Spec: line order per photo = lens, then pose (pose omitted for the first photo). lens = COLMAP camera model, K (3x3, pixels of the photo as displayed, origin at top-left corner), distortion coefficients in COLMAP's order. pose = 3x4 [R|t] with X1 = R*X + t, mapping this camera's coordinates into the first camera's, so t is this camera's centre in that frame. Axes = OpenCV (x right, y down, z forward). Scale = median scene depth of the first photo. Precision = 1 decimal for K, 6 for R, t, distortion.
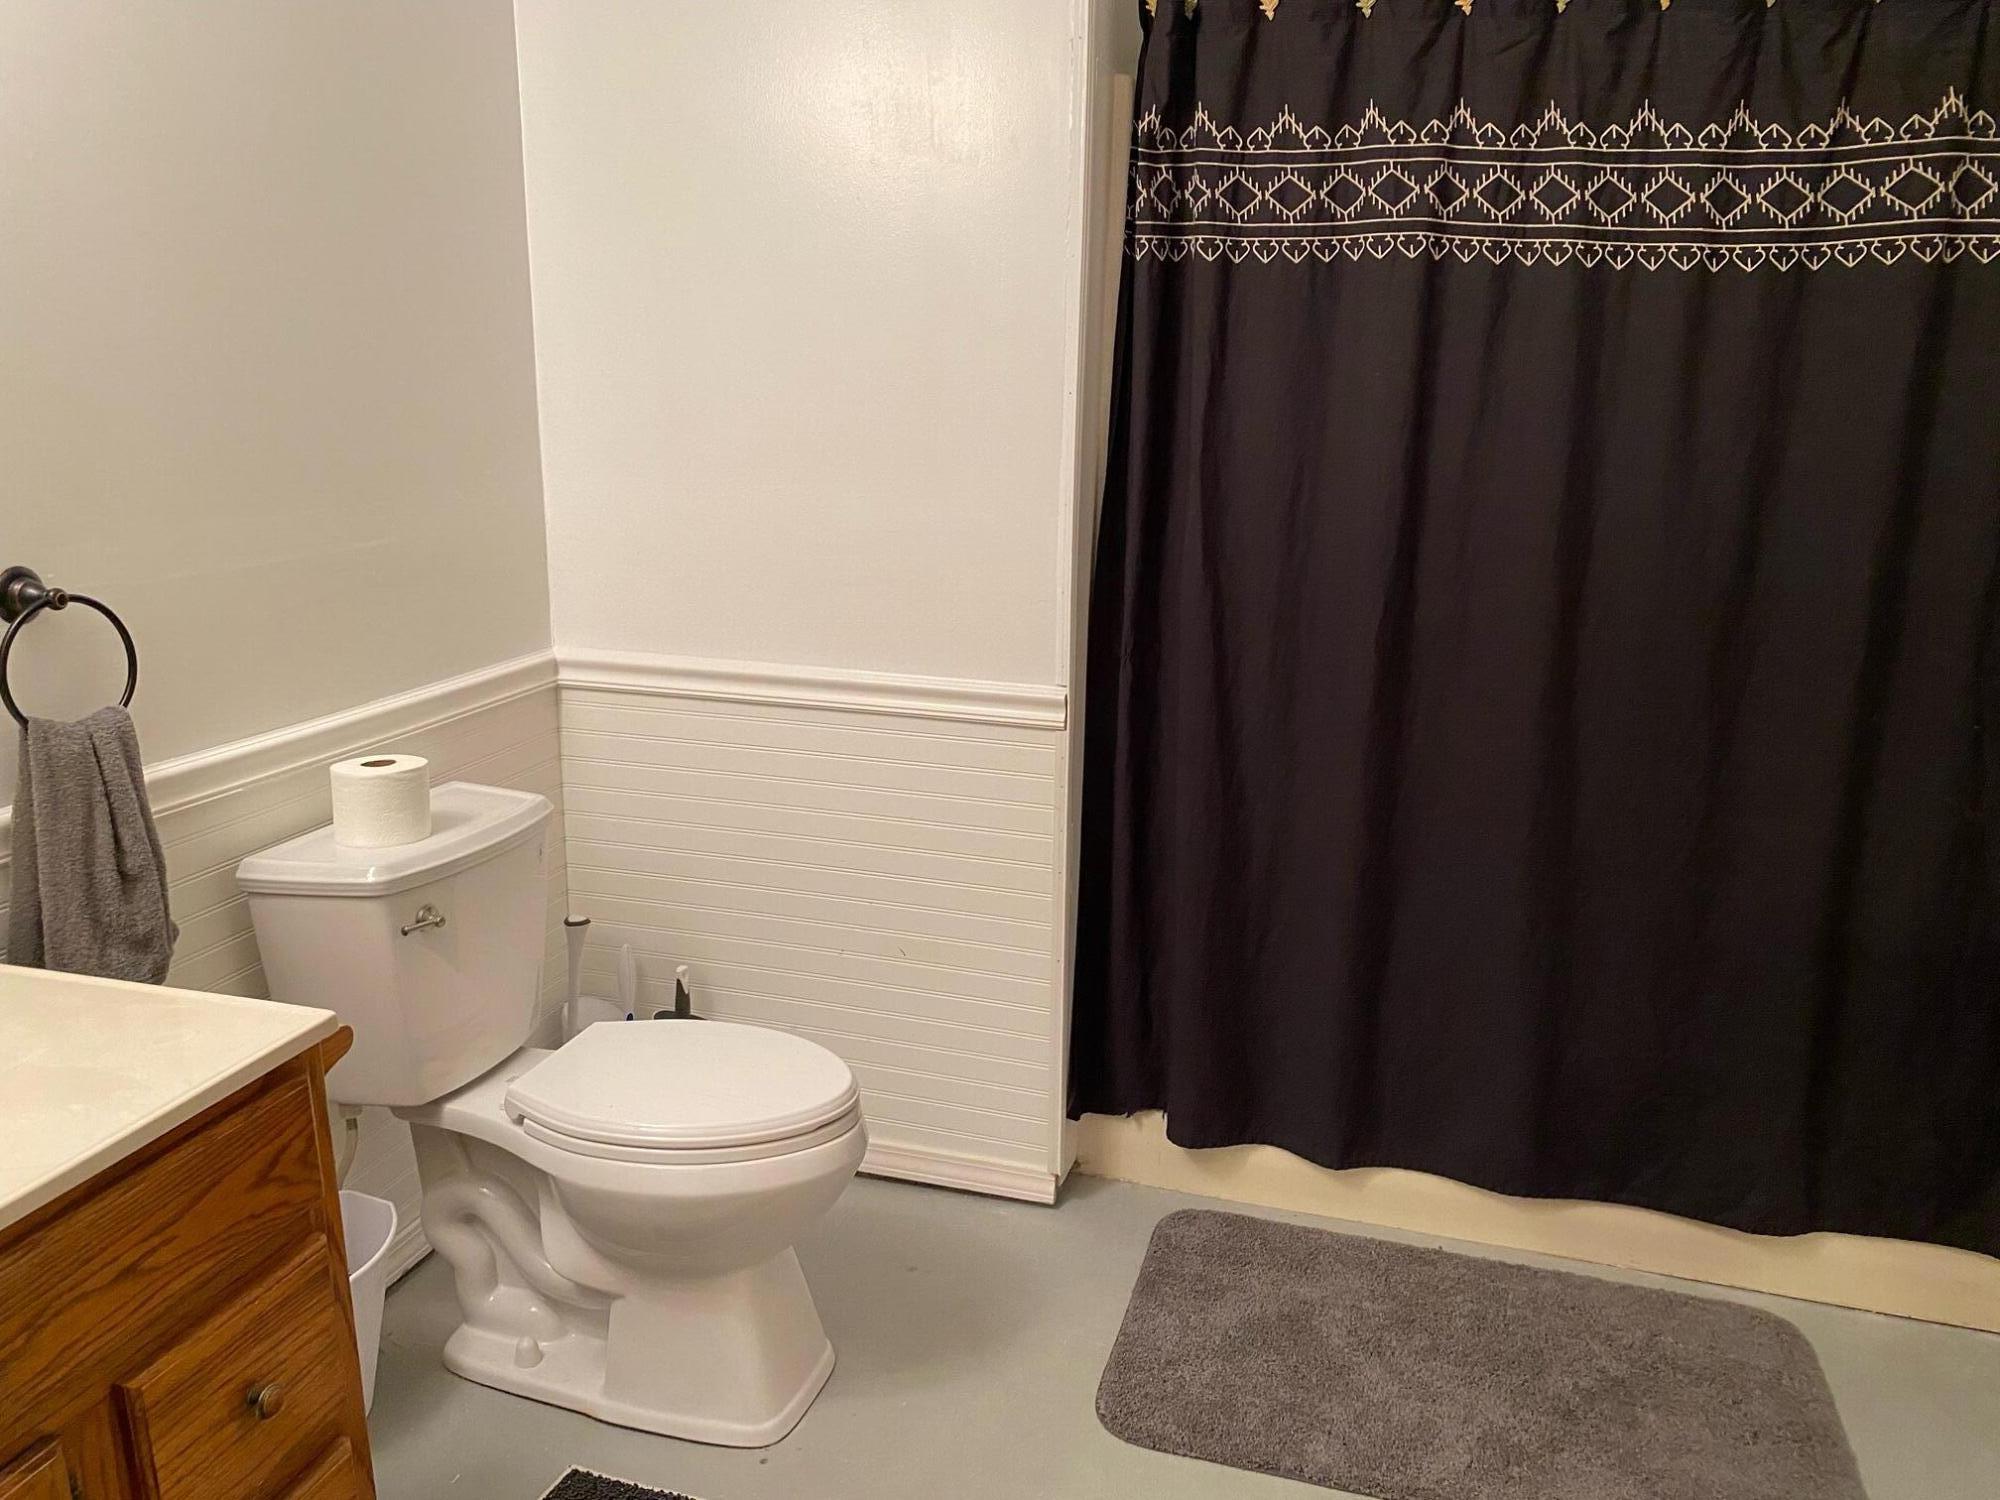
lens RADIAL K [[1527.5, 0, 999.1], [0, 1527.5, 749.1], [0, 0, 1]] dist [0.050893, -0.067994]
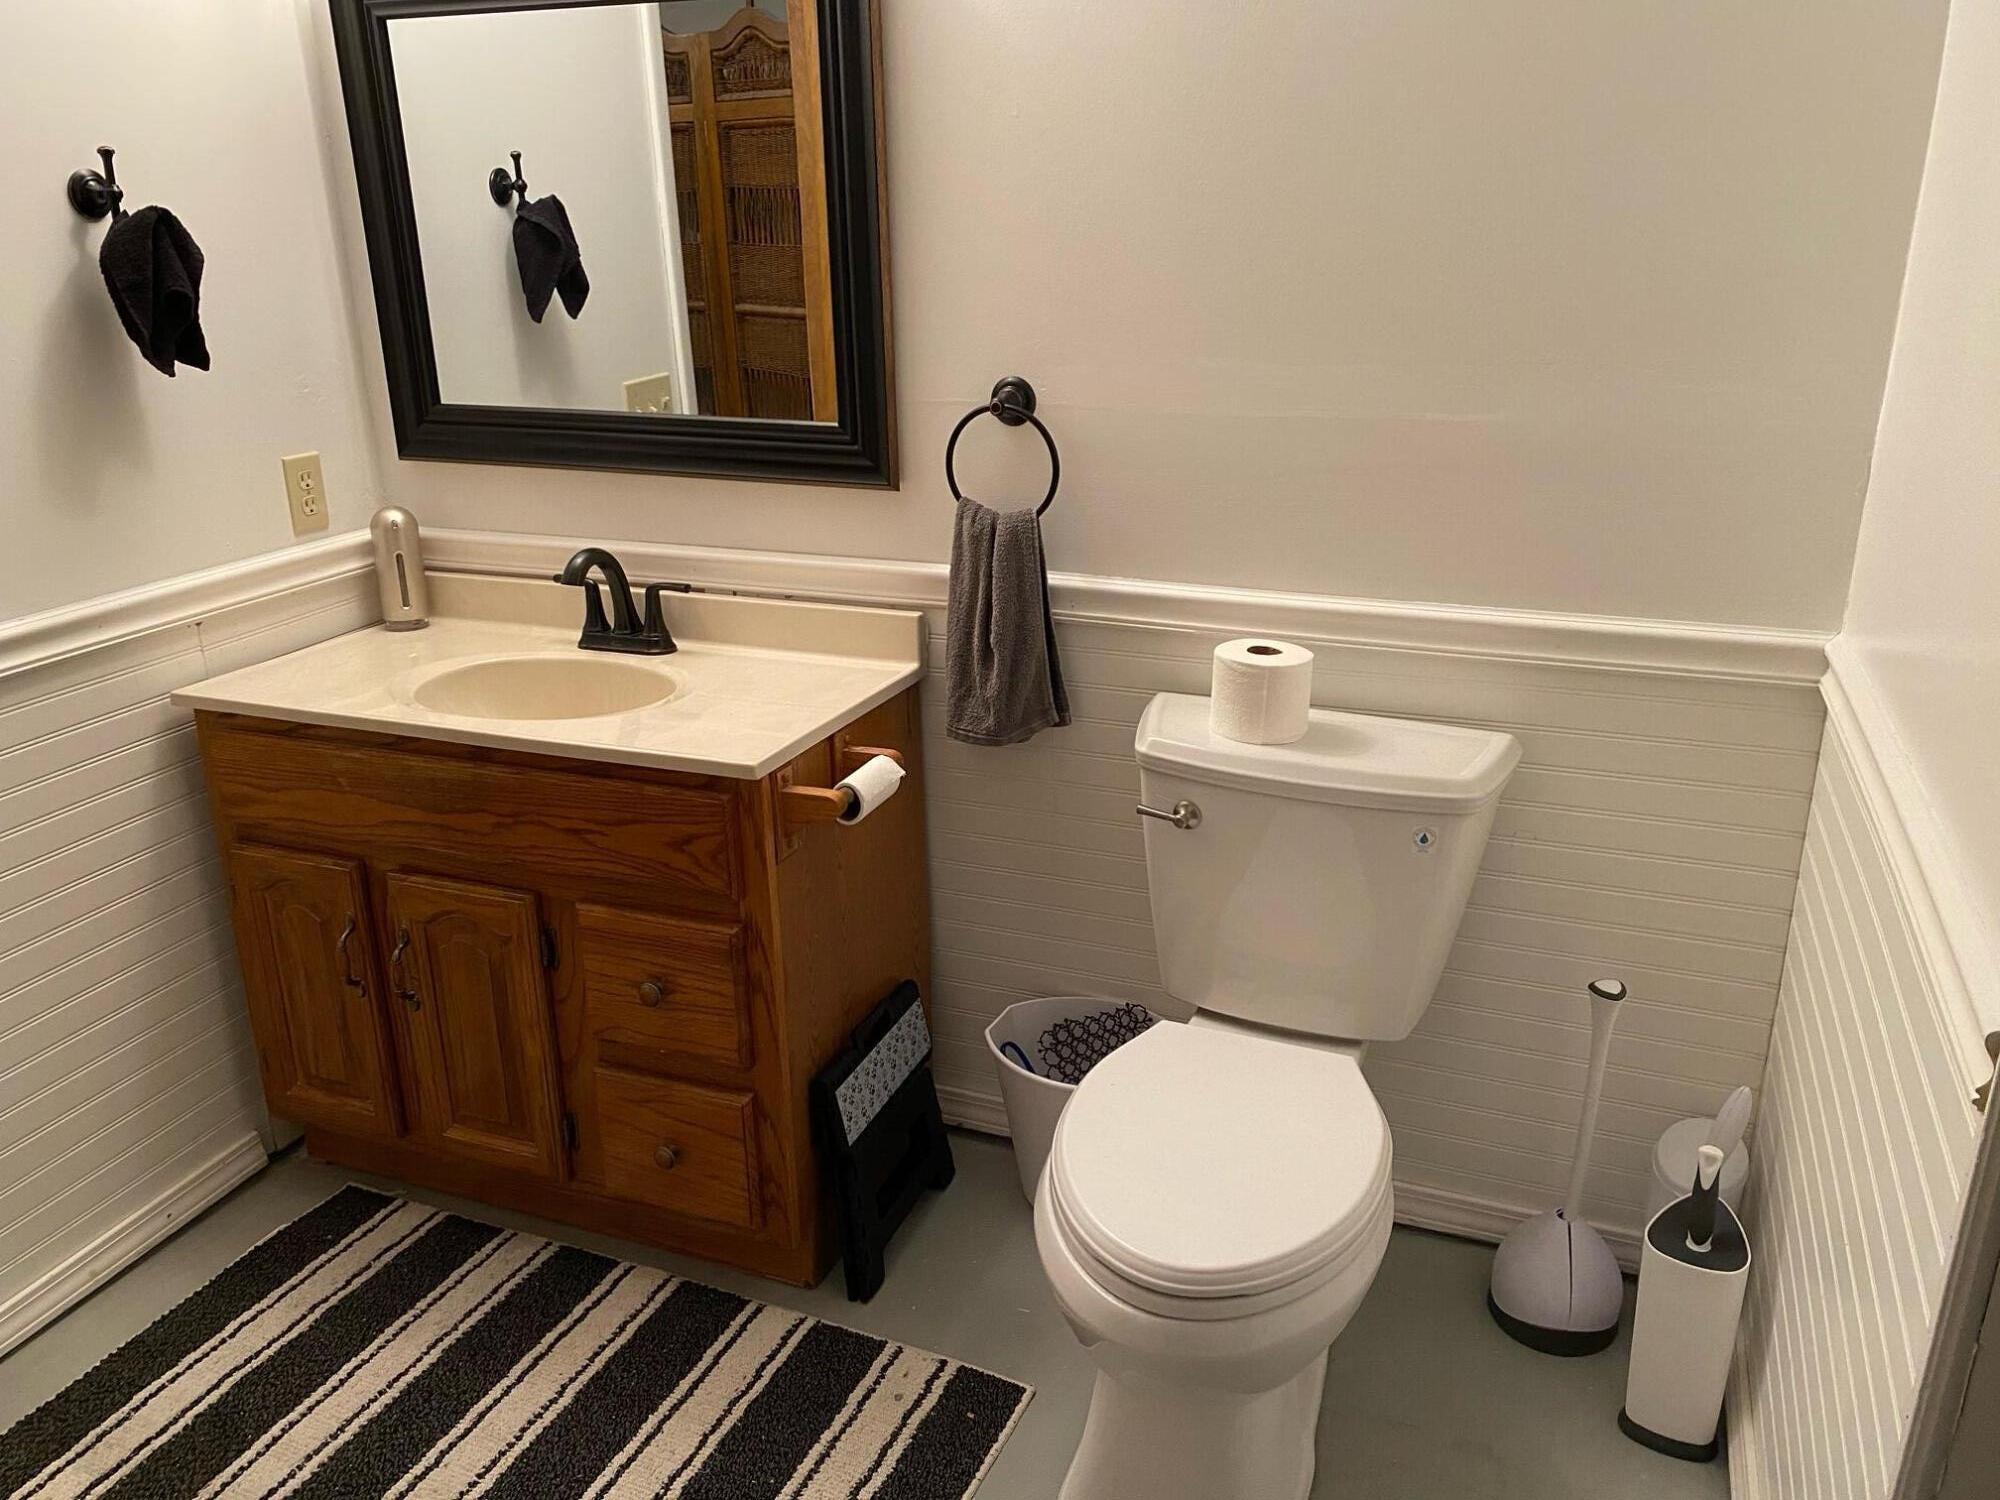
lens RADIAL K [[1527.5, 0, 998.3], [0, 1527.5, 754.9], [0, 0, 1]] dist [0.050893, -0.067994]
pose [[-0.106775, 0.306857, -0.945747, 0.696032], [-0.224398, 0.919207, 0.323580, -0.273242], [0.968630, 0.246774, -0.029290, 1.261807]]
